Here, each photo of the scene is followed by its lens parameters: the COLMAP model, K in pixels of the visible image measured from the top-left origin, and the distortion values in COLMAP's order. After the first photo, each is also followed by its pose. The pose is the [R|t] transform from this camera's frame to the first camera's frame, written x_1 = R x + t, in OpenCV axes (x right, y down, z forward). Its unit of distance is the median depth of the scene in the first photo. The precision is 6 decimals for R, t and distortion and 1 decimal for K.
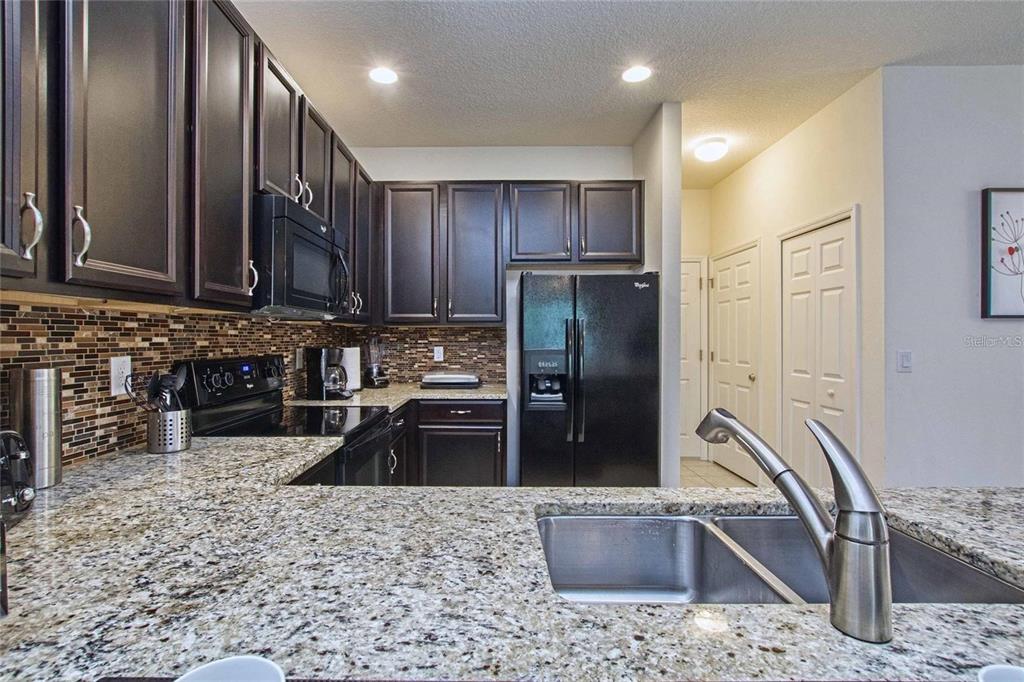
lens RADIAL K [[466.9, 0, 493.3], [0, 466.9, 338.2], [0, 0, 1]] dist [-0.000868, -0.000359]
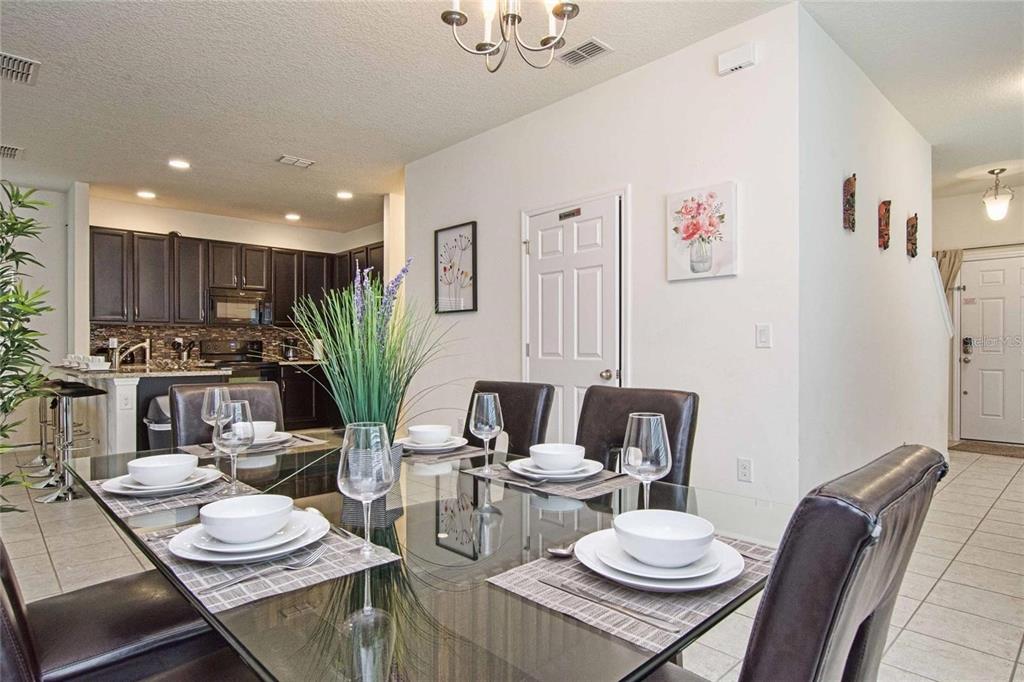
lens RADIAL K [[591.6, 0, 512.0], [0, 591.6, 341.0], [0, 0, 1]] dist [-0.014350, 0.000590]
pose [[0.689801, -0.011439, -0.723909, 3.685581], [0.004923, 0.999926, -0.011110, 0.104525], [0.723983, 0.004100, 0.689806, -0.284845]]
